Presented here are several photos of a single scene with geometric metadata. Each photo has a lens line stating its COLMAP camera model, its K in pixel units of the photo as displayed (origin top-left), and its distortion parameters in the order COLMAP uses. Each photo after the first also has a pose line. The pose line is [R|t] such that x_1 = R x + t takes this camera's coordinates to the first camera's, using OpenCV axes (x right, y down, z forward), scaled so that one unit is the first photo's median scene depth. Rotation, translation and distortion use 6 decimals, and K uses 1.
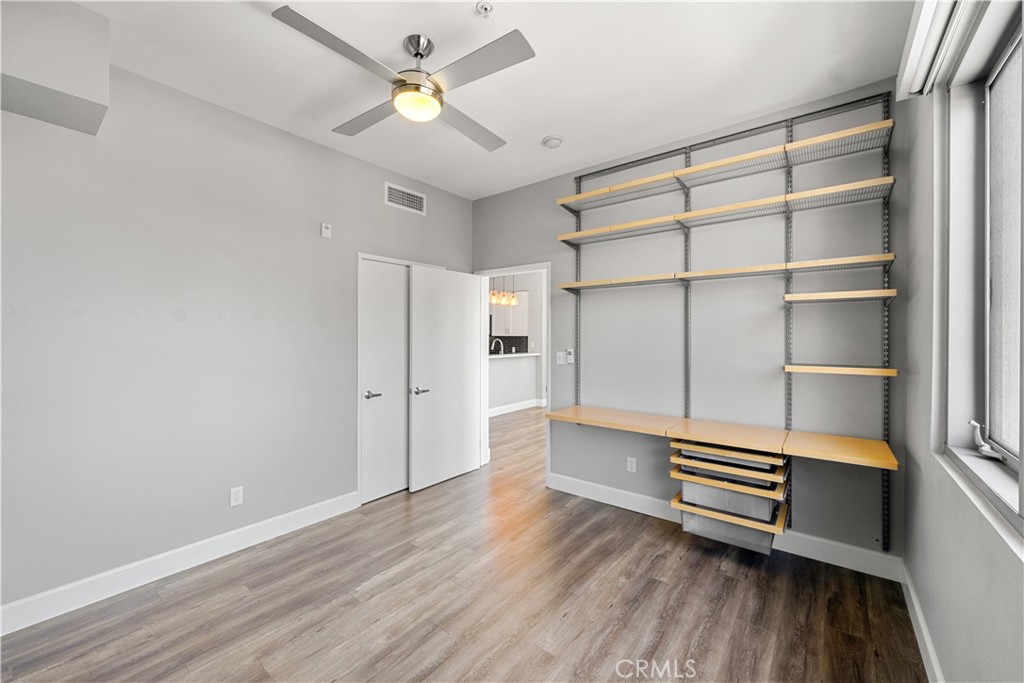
lens RADIAL K [[405.1, 0, 516.1], [0, 405.1, 334.1], [0, 0, 1]] dist [-0.001449, 0.000082]
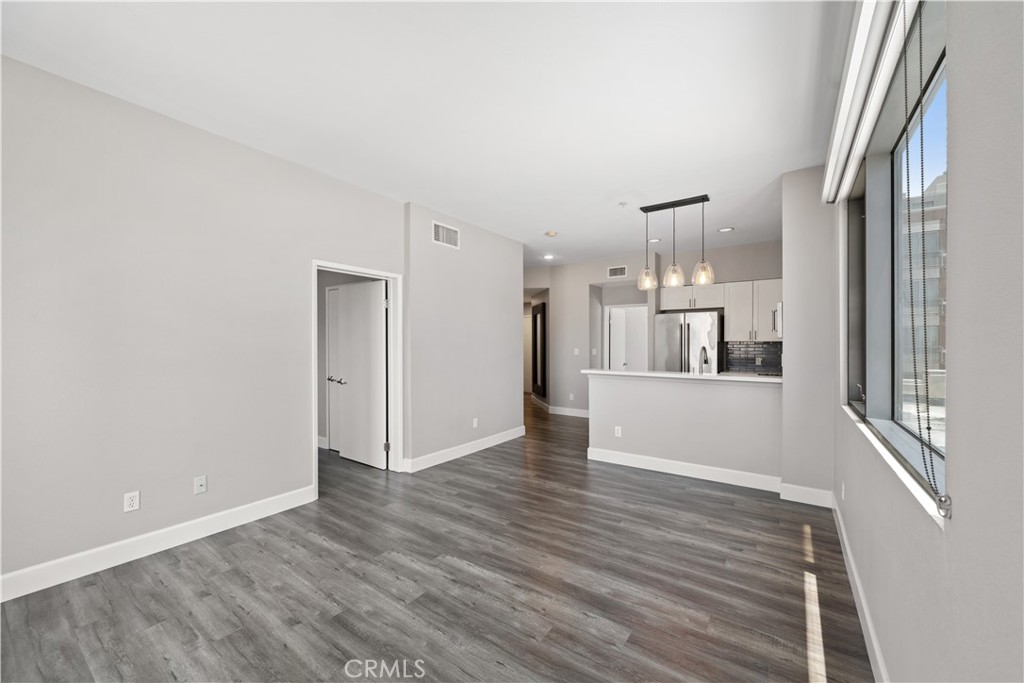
lens RADIAL K [[405.1, 0, 510.1], [0, 405.1, 341.2], [0, 0, 1]] dist [-0.001449, 0.000082]
pose [[0.040688, -0.000031, -0.999172, 1.570435], [0.007330, 0.999973, 0.000267, 0.007209], [0.999145, -0.007334, 0.040687, 2.114947]]
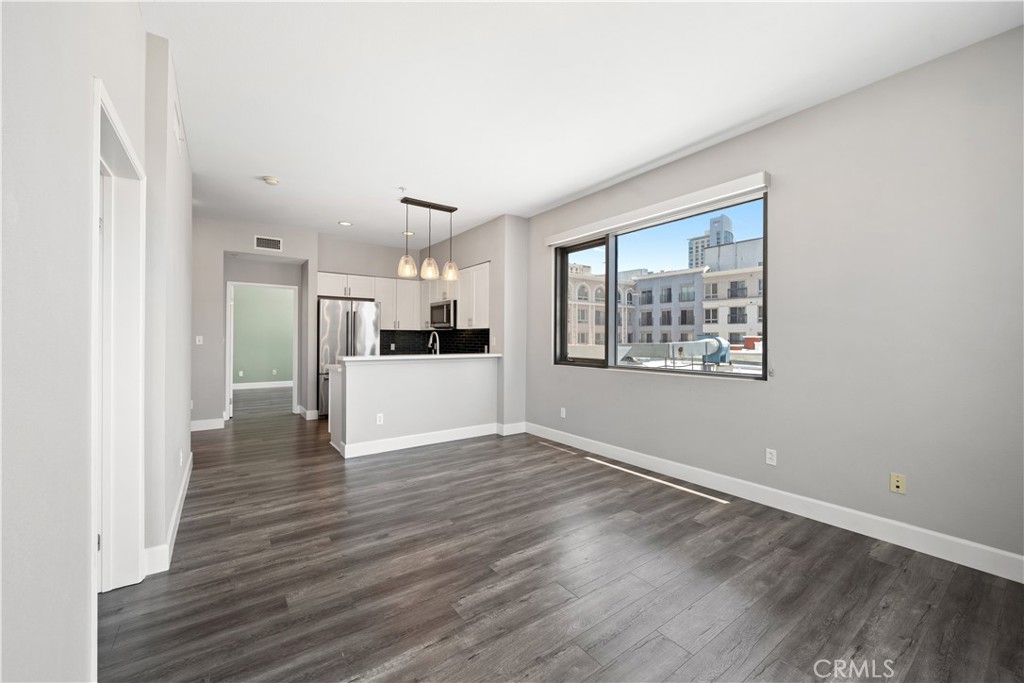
lens RADIAL K [[405.1, 0, 514.6], [0, 405.1, 334.5], [0, 0, 1]] dist [-0.001449, 0.000082]
pose [[0.961804, 0.004889, -0.273694, 0.818917], [-0.005127, 0.999987, -0.000154, 0.048409], [0.273690, 0.001551, 0.961817, 1.148552]]
